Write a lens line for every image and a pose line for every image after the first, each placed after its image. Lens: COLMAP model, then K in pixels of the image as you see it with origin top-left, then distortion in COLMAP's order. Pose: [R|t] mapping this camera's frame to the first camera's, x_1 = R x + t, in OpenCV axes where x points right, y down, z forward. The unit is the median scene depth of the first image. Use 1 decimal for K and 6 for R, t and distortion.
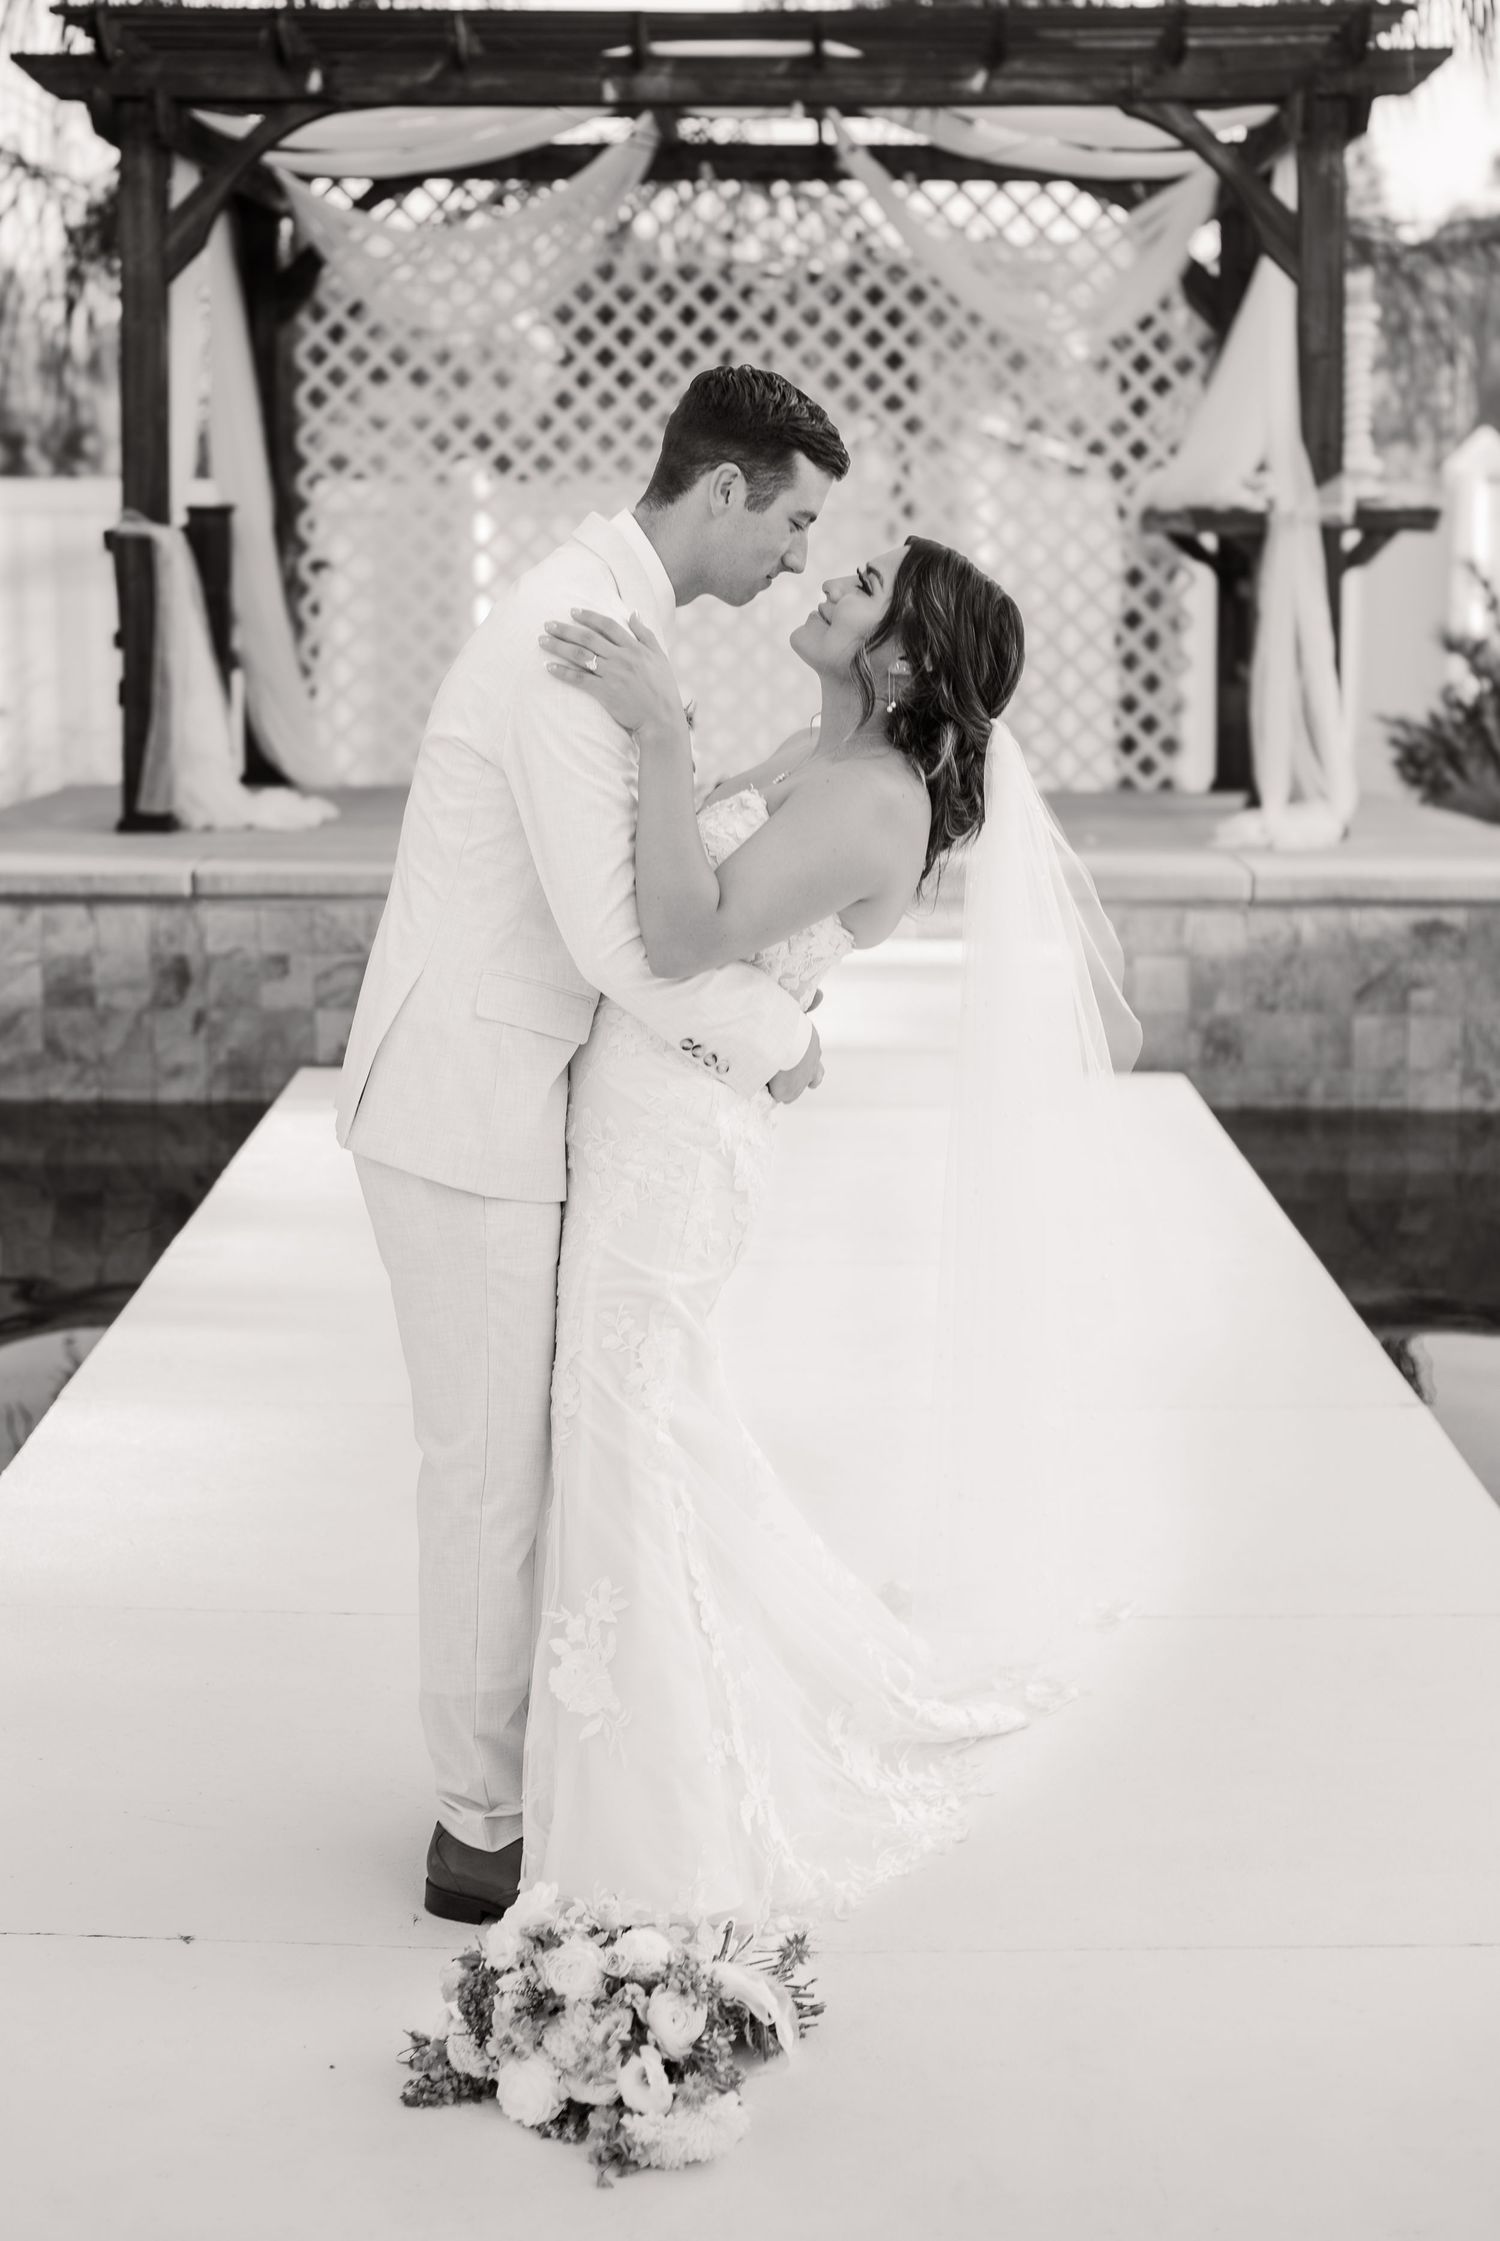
lens RADIAL K [[3431.4, 0, 727.5], [0, 3431.4, 1071.8], [0, 0, 1]] dist [-0.010456, -0.051547]
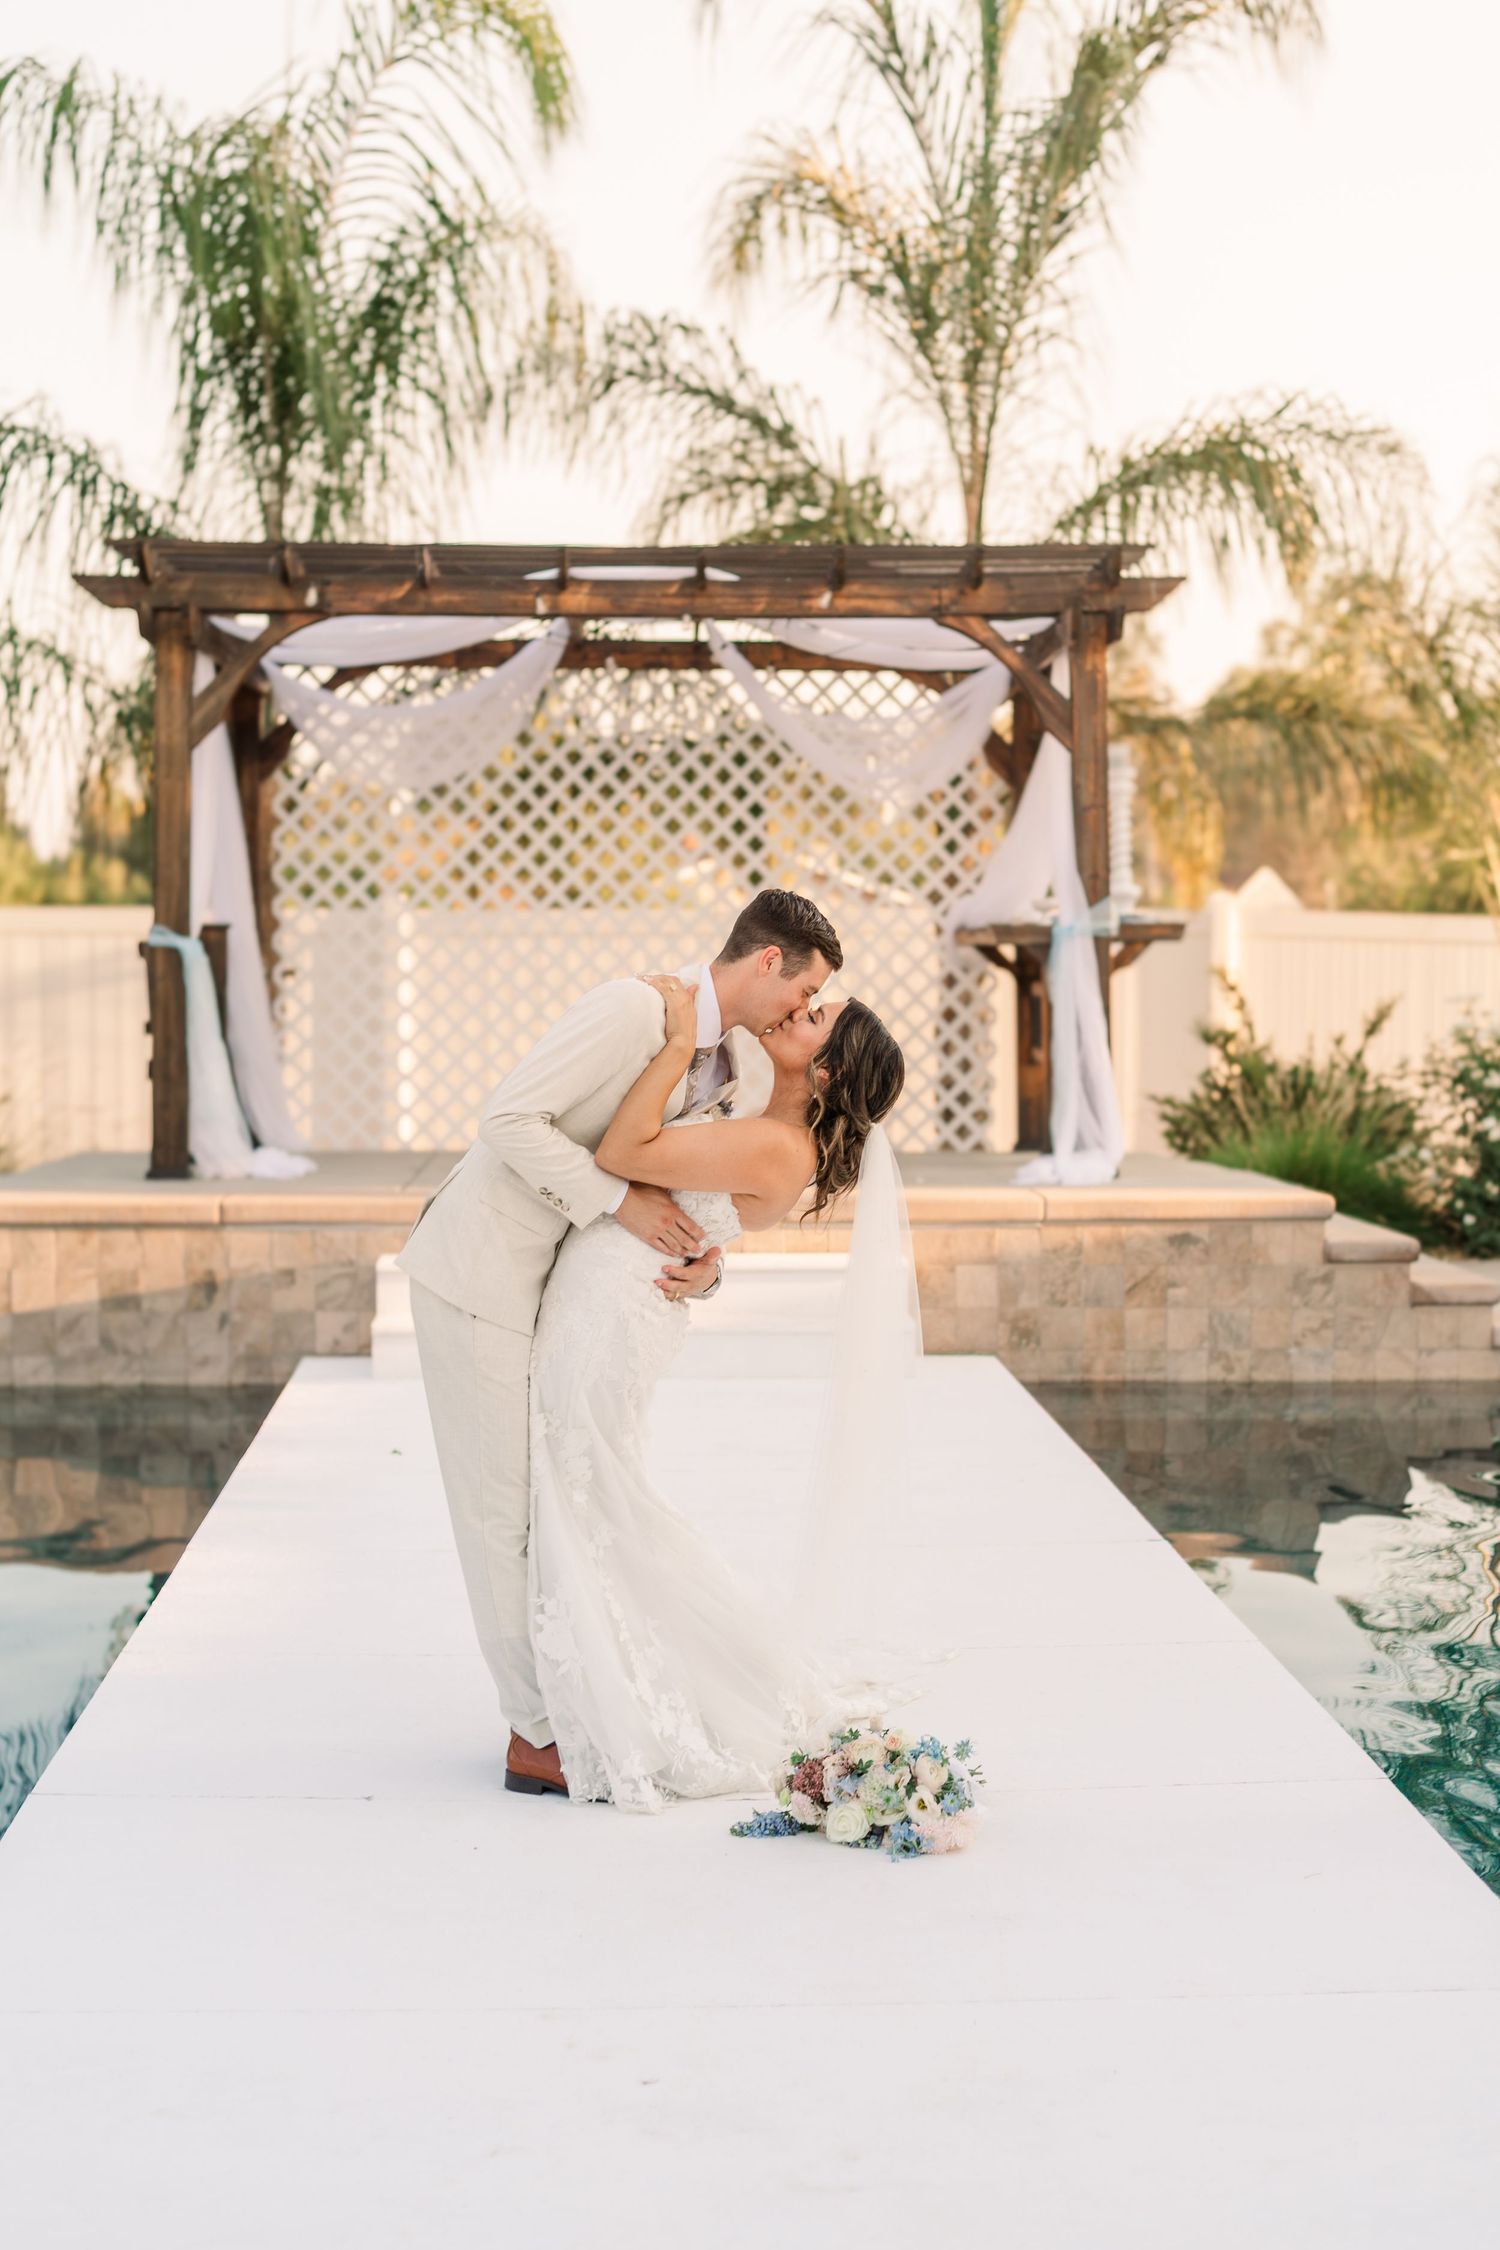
lens RADIAL K [[3445.2, 0, 727.4], [0, 3445.2, 1076.1], [0, 0, 1]] dist [-0.010456, -0.051547]
pose [[0.998586, -0.002786, 0.053087, -0.032872], [0.009443, 0.992039, -0.125579, 0.053216], [-0.052314, 0.125903, 0.990662, -0.265069]]
